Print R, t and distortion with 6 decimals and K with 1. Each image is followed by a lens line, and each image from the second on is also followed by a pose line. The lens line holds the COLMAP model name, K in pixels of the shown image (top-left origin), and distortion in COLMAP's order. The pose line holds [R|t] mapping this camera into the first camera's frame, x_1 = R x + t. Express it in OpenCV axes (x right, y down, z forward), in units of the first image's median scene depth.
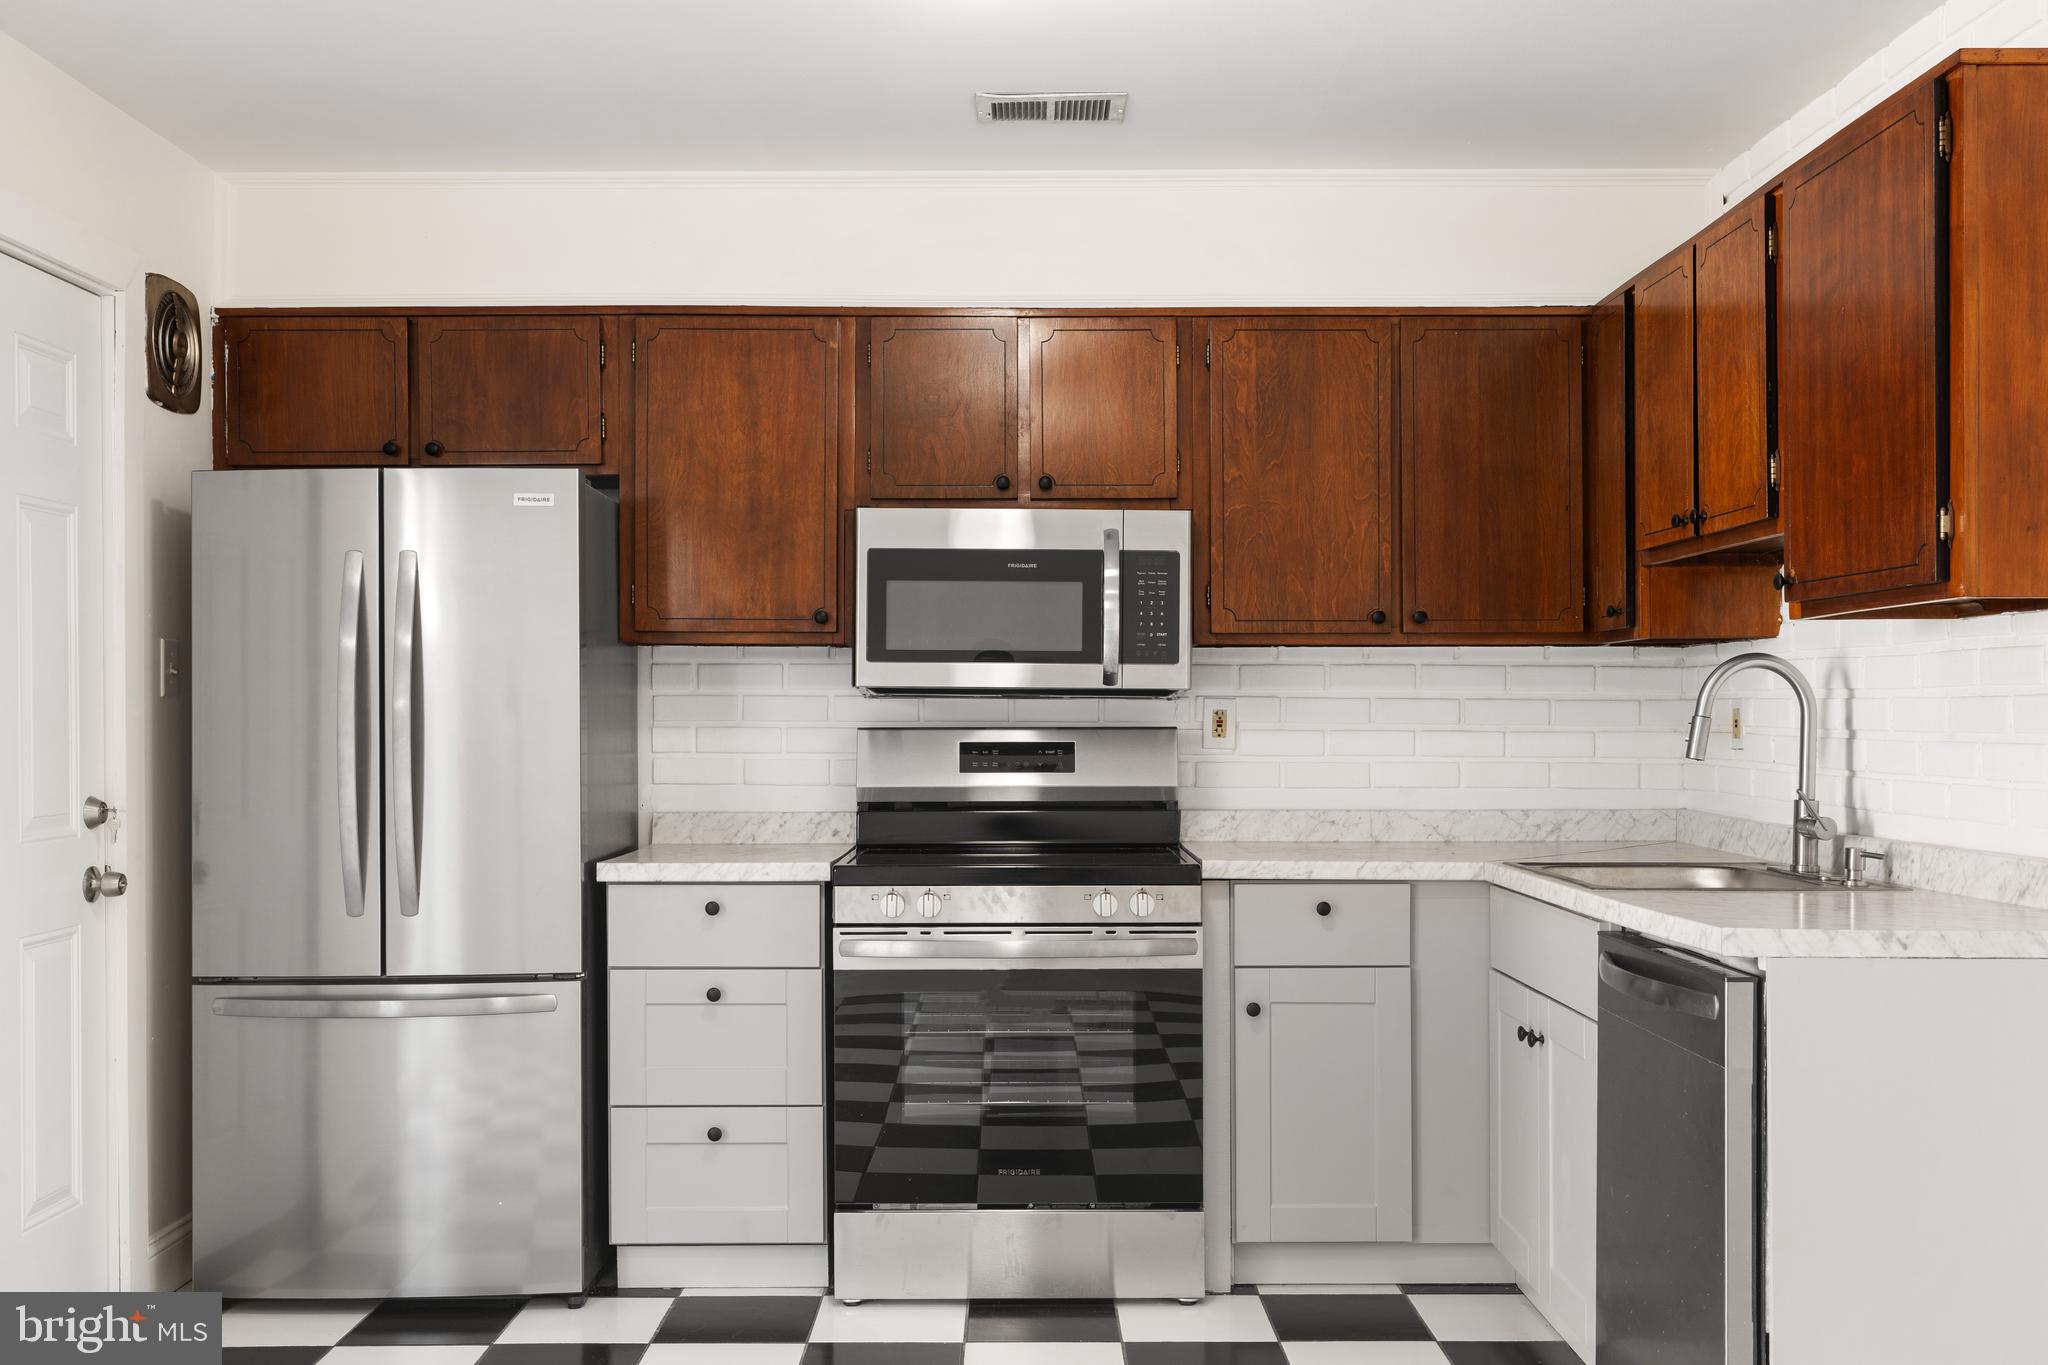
lens RADIAL K [[1889.5, 0, 1008.7], [0, 1889.5, 715.1], [0, 0, 1]] dist [0.005860, 0.000000]
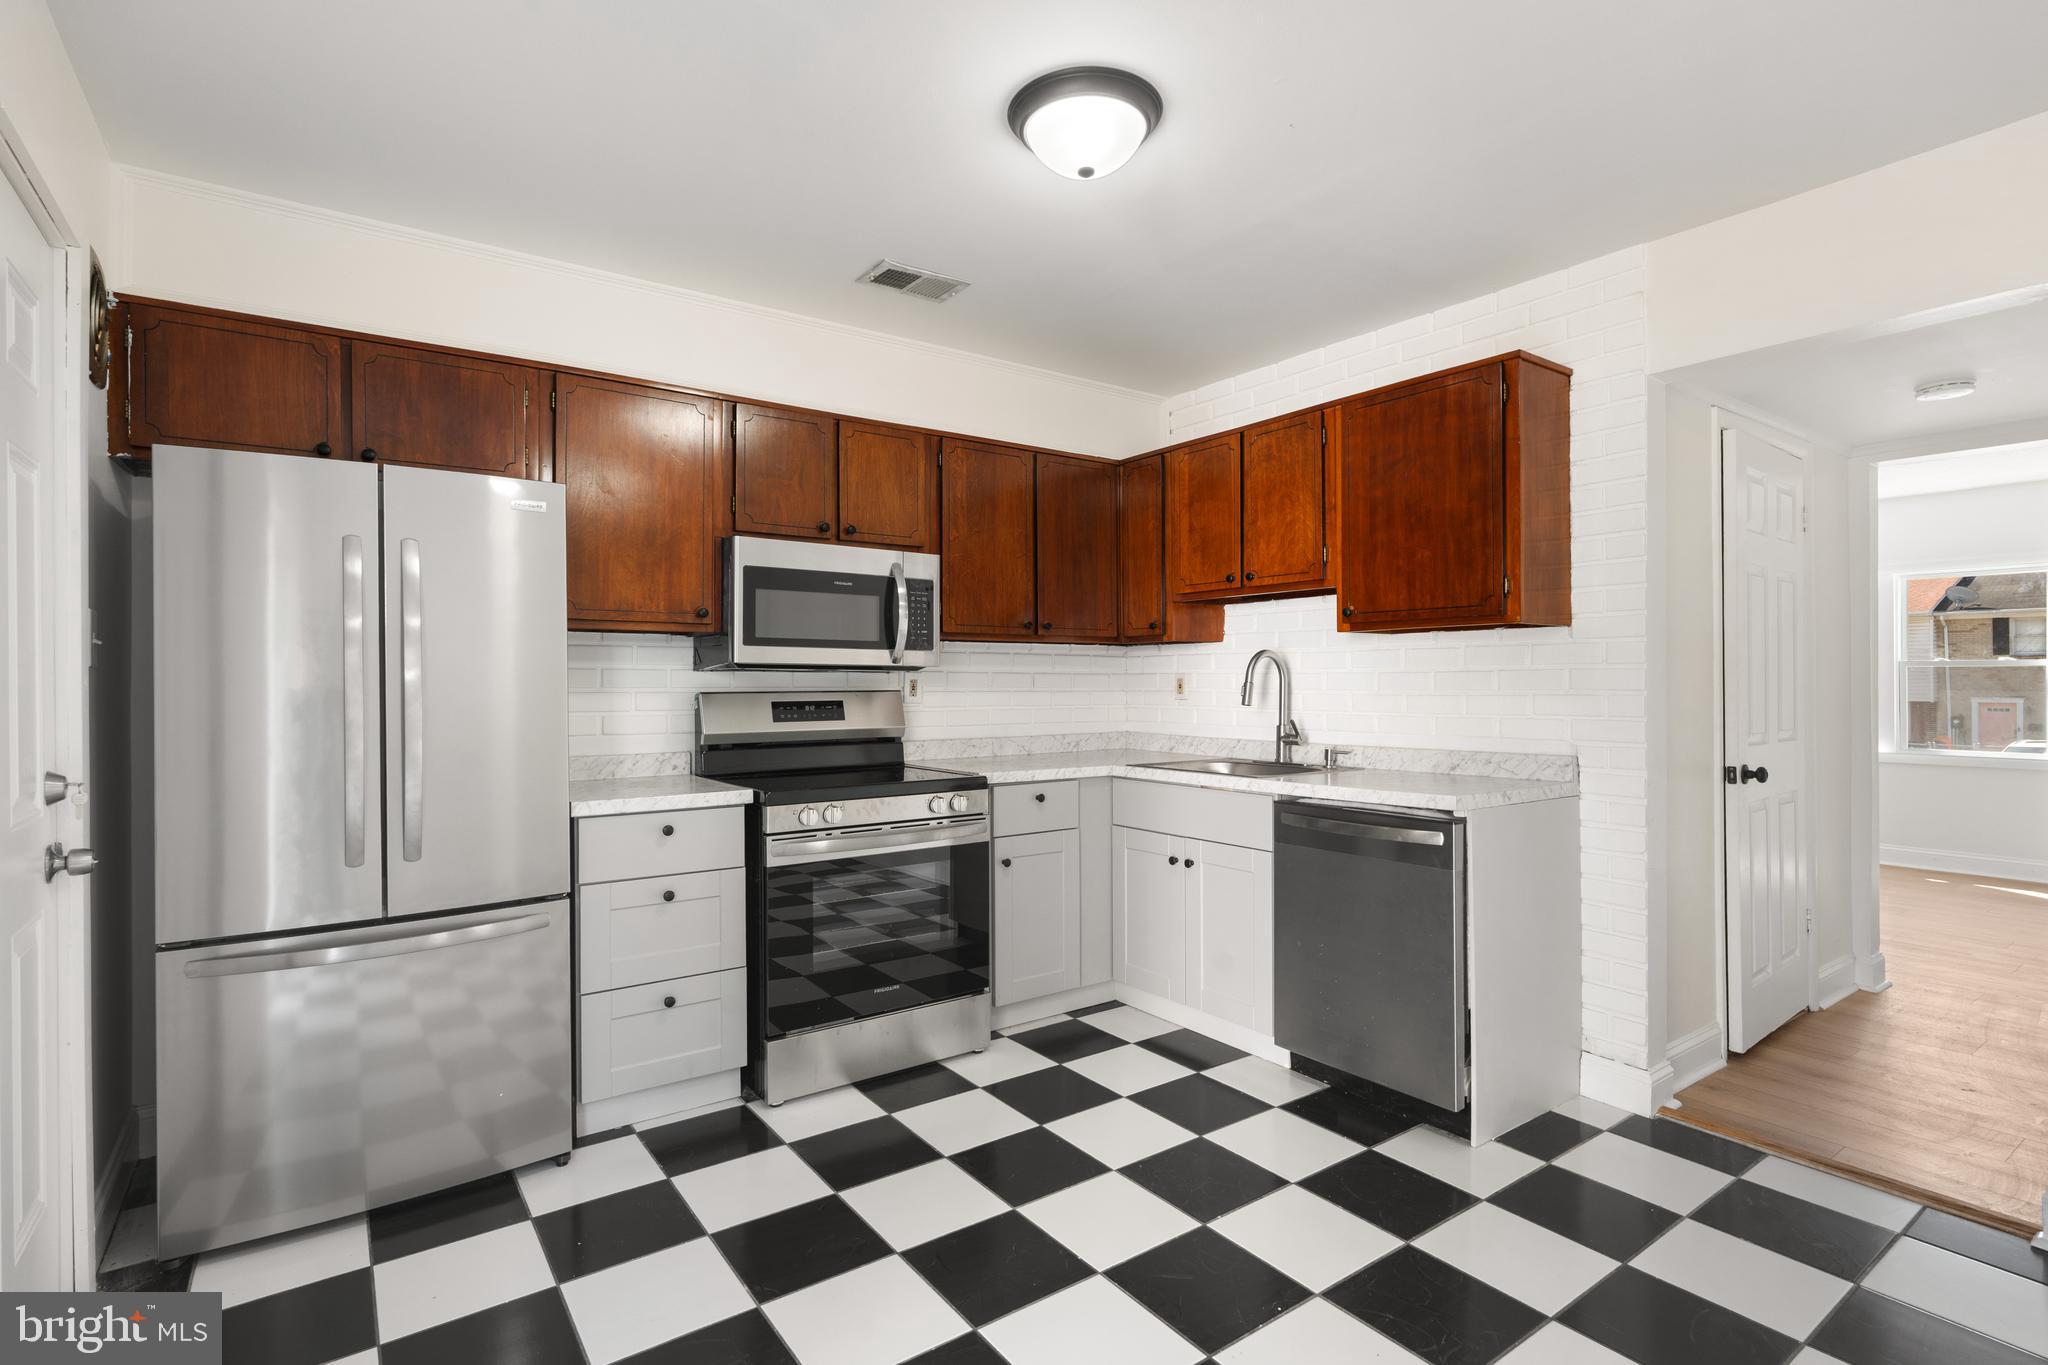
lens RADIAL K [[973.2, 0, 1008.2], [0, 973.2, 675.9], [0, 0, 1]] dist [0.000706, -0.000251]
pose [[0.820156, 0.001477, 0.572138, -0.341163], [0.002707, 0.999975, -0.006462, -0.000243], [-0.572133, 0.006849, 0.820132, 0.300015]]
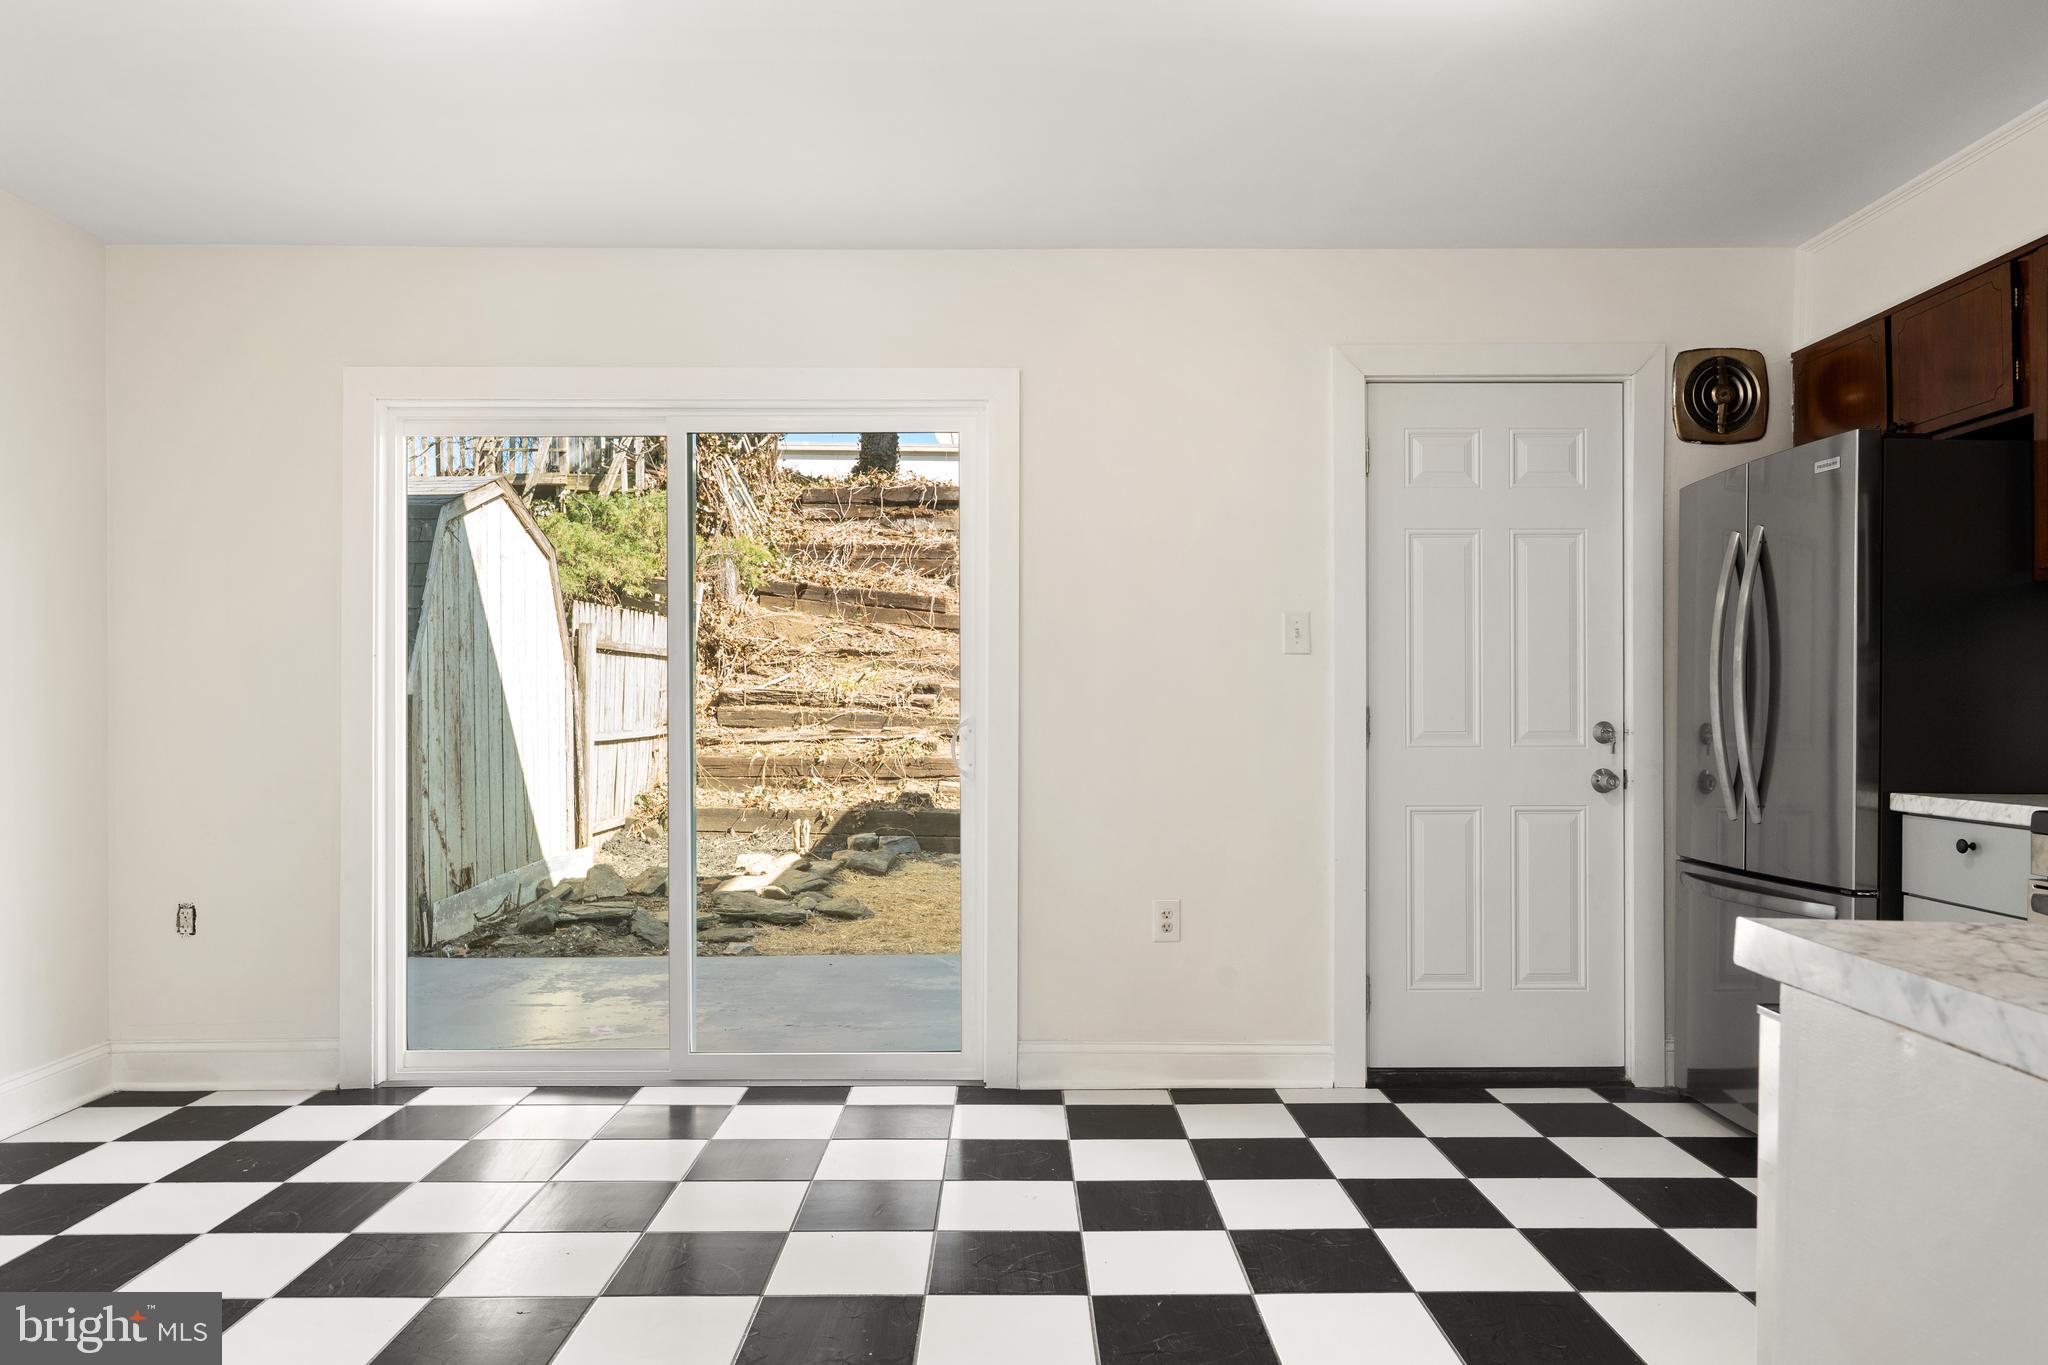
lens RADIAL K [[1342.1, 0, 1045.2], [0, 1342.1, 718.2], [0, 0, 1]] dist [0.003384, -0.000527]
pose [[0.028465, 0.009194, -0.999553, 0.516045], [0.000534, 0.999957, 0.009213, 0.027931], [0.999595, -0.000796, 0.028459, 0.489908]]
